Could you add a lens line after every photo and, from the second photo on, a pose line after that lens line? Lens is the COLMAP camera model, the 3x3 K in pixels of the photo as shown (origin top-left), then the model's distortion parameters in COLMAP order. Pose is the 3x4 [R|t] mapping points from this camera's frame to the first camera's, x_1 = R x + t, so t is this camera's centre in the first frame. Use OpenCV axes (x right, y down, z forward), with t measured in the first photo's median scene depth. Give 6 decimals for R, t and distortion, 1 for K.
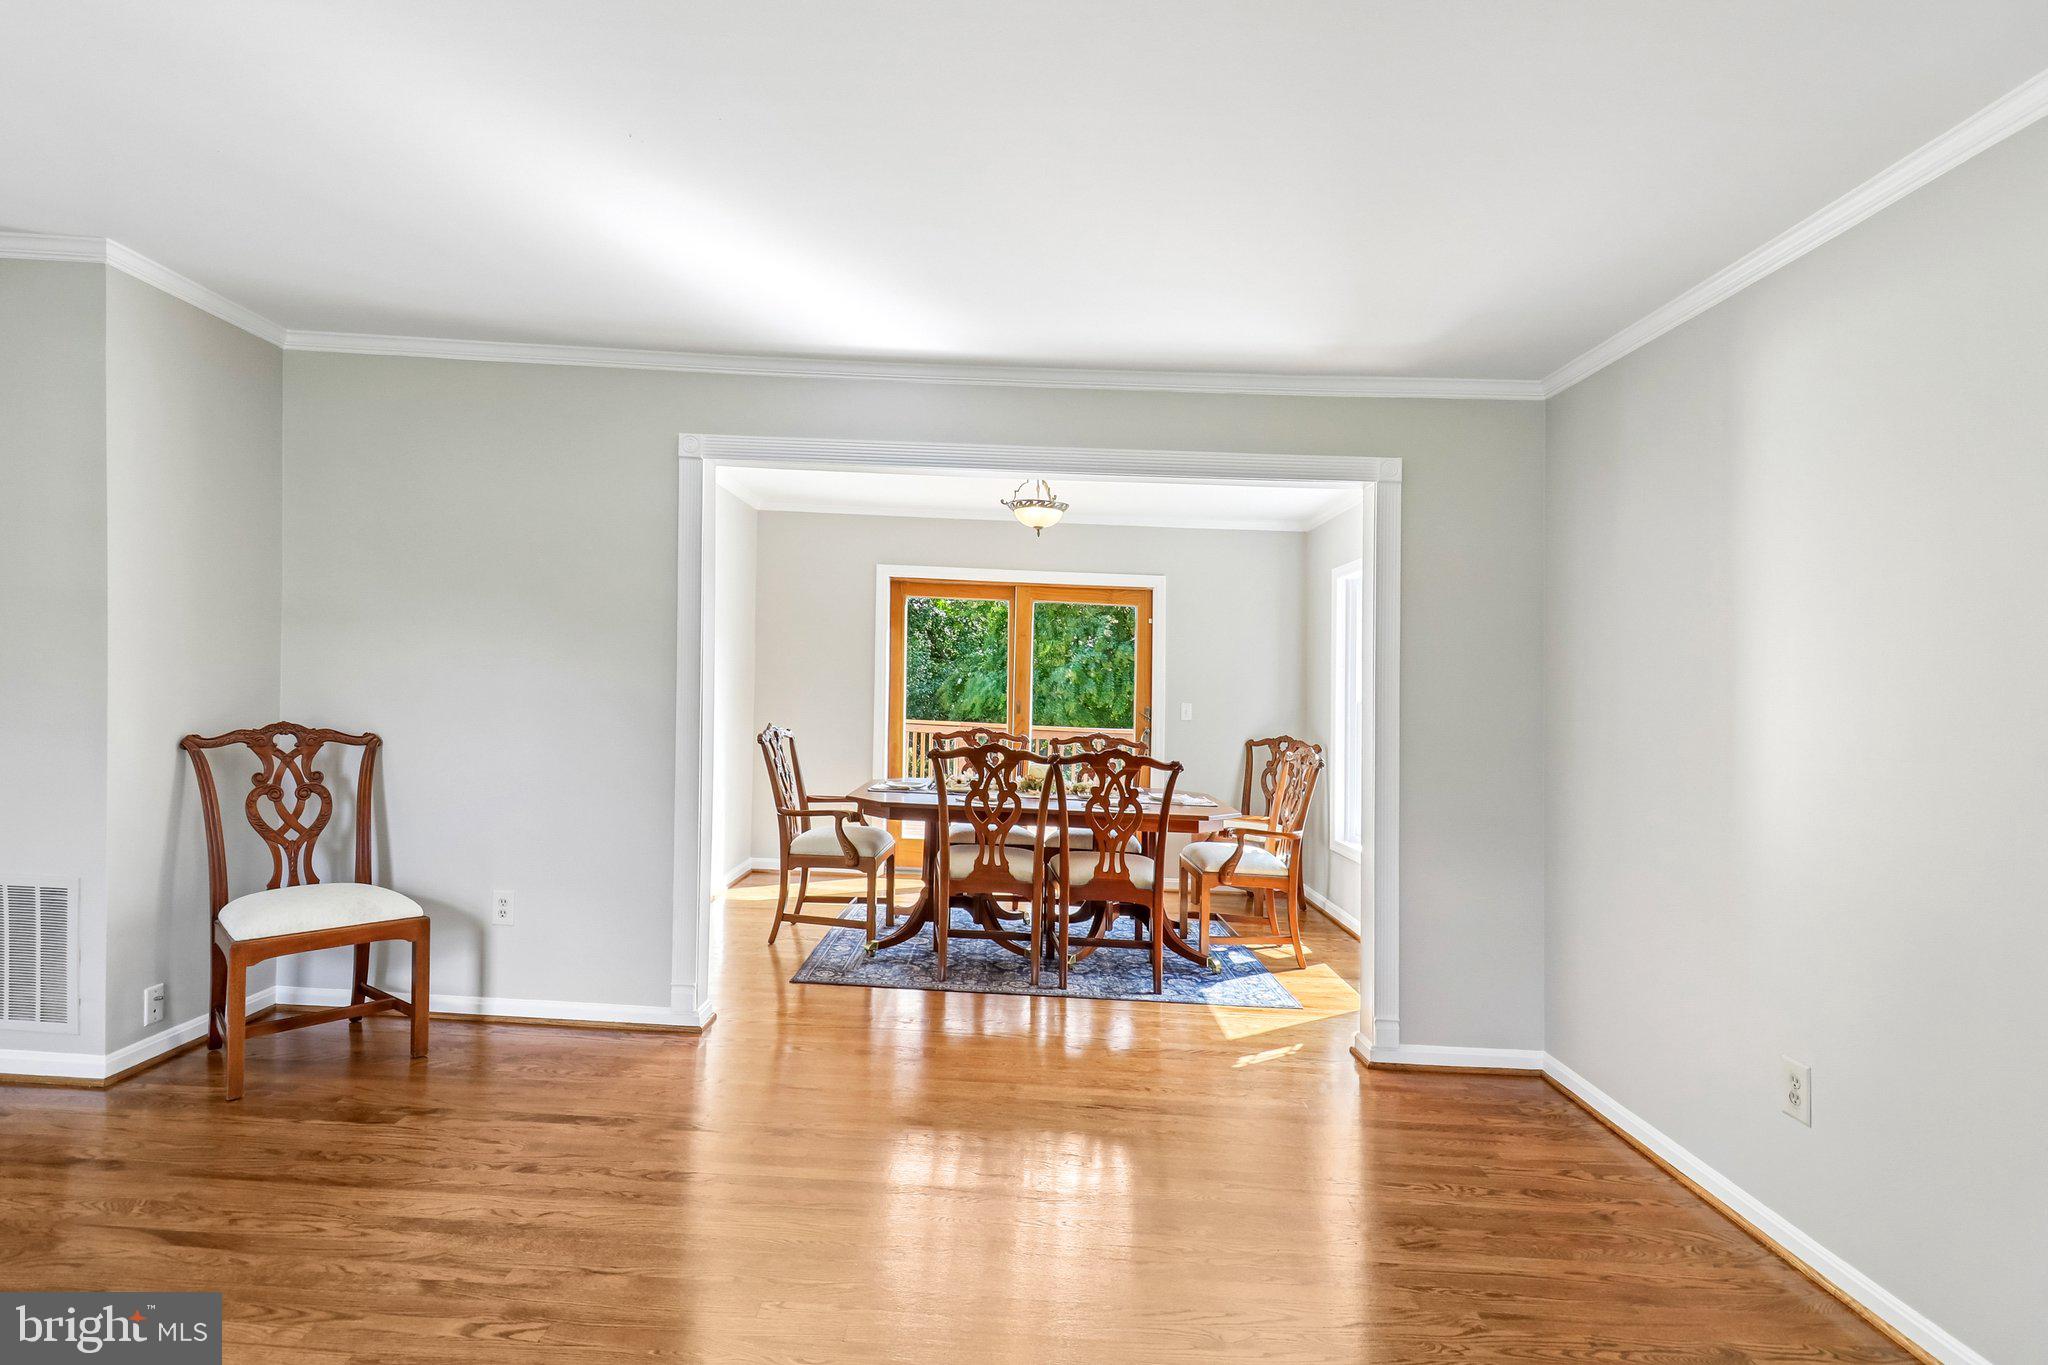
lens RADIAL K [[970.7, 0, 1029.1], [0, 970.7, 692.3], [0, 0, 1]] dist [-0.009122, -0.013622]
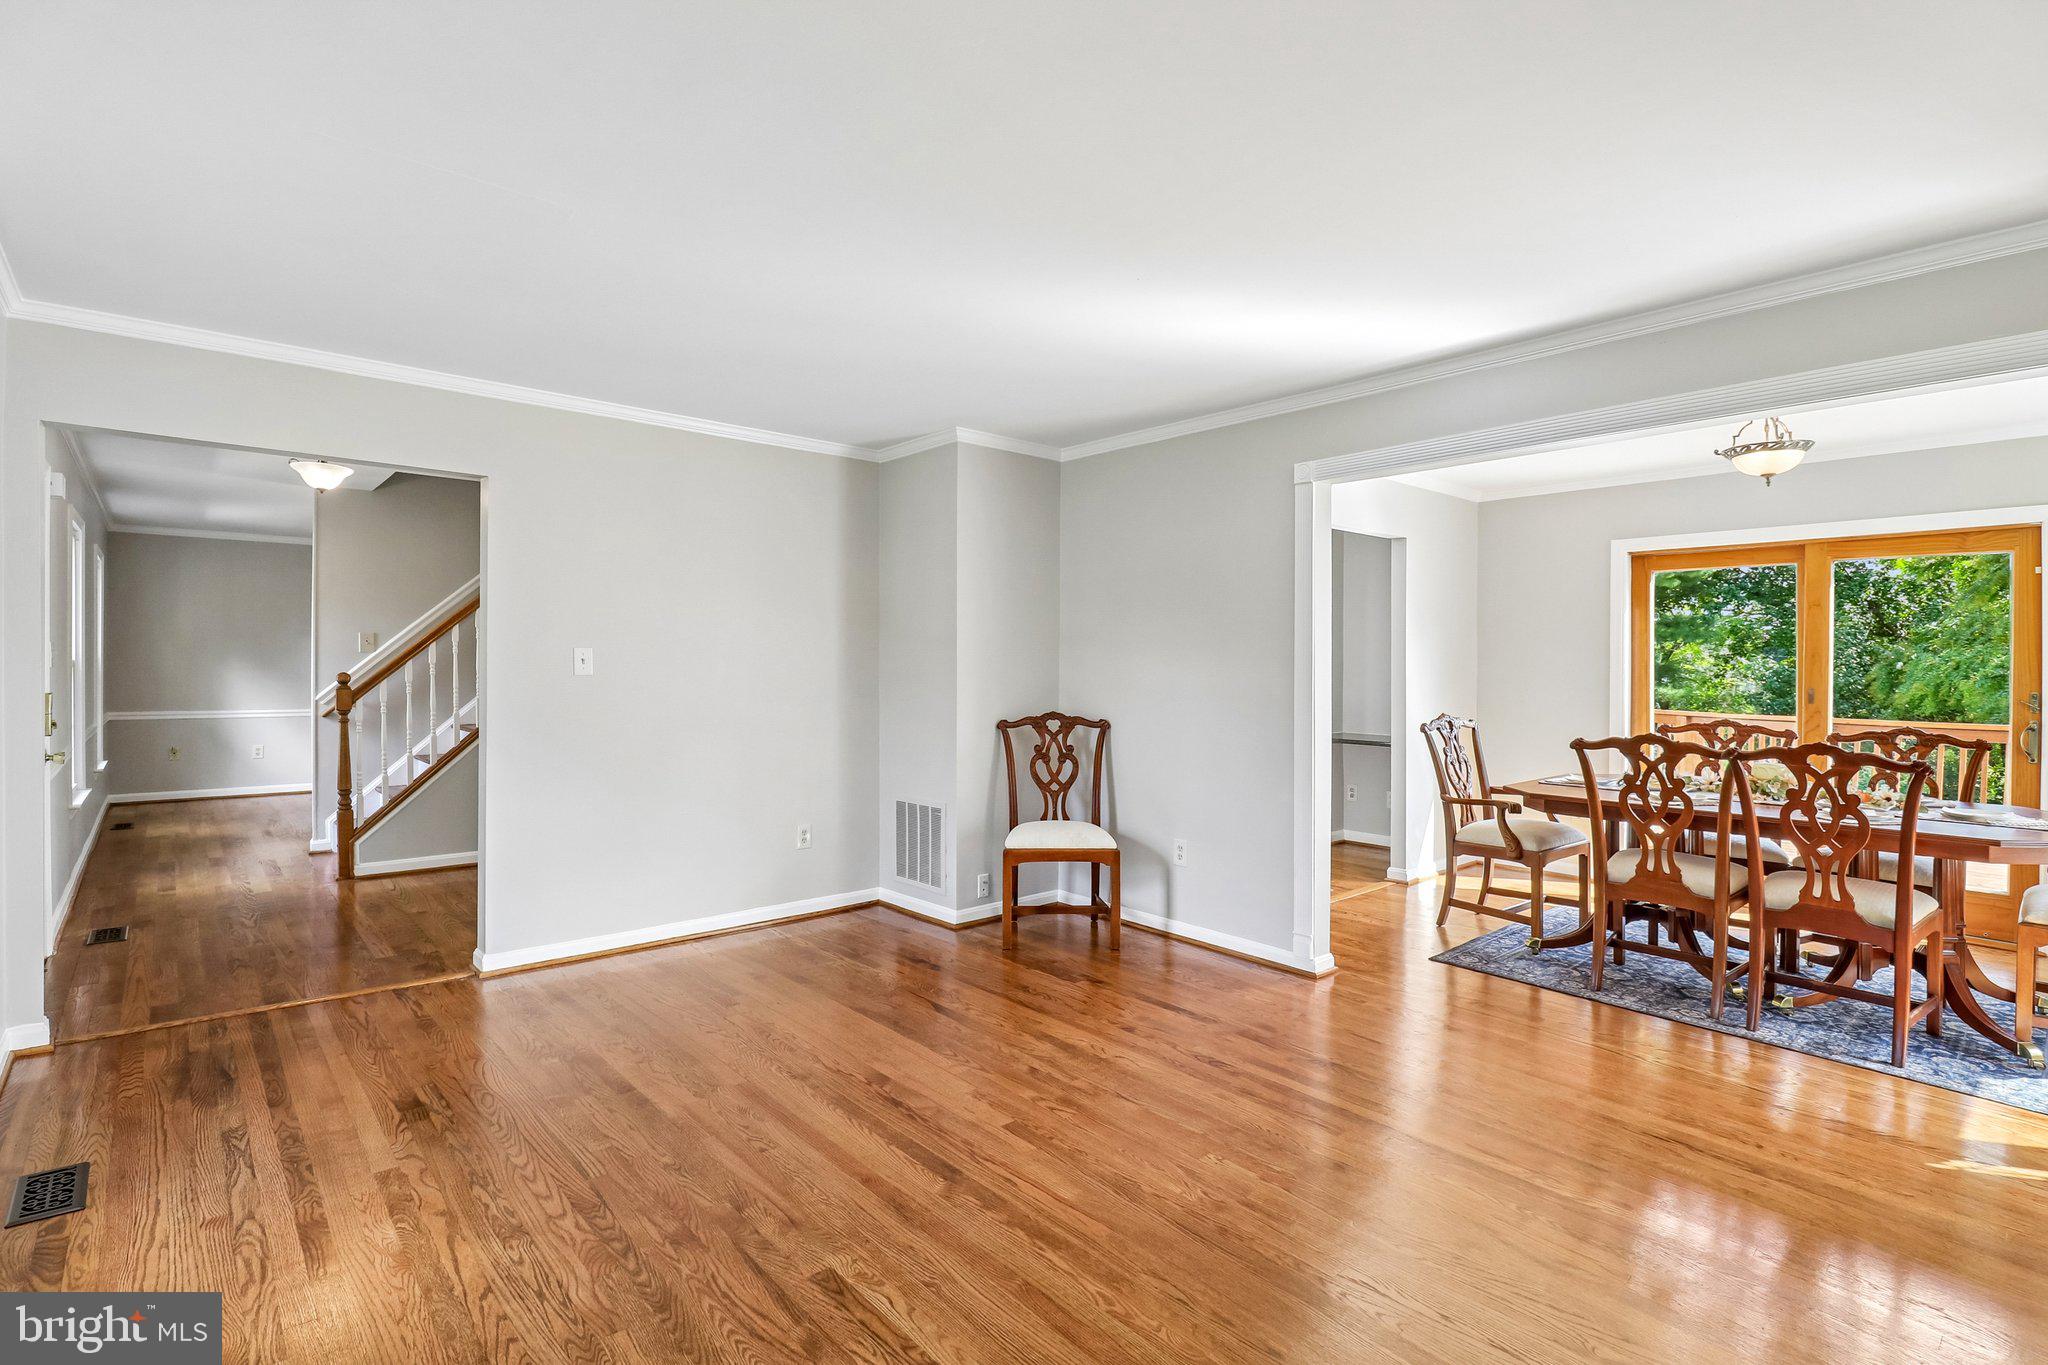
lens RADIAL K [[968.9, 0, 1025.5], [0, 968.9, 671.2], [0, 0, 1]] dist [0.000845, 0.000781]
pose [[0.647827, -0.037571, -0.760860, 0.283106], [0.020678, 0.999282, -0.031739, 0.011914], [0.761506, 0.004828, 0.648139, -0.013933]]
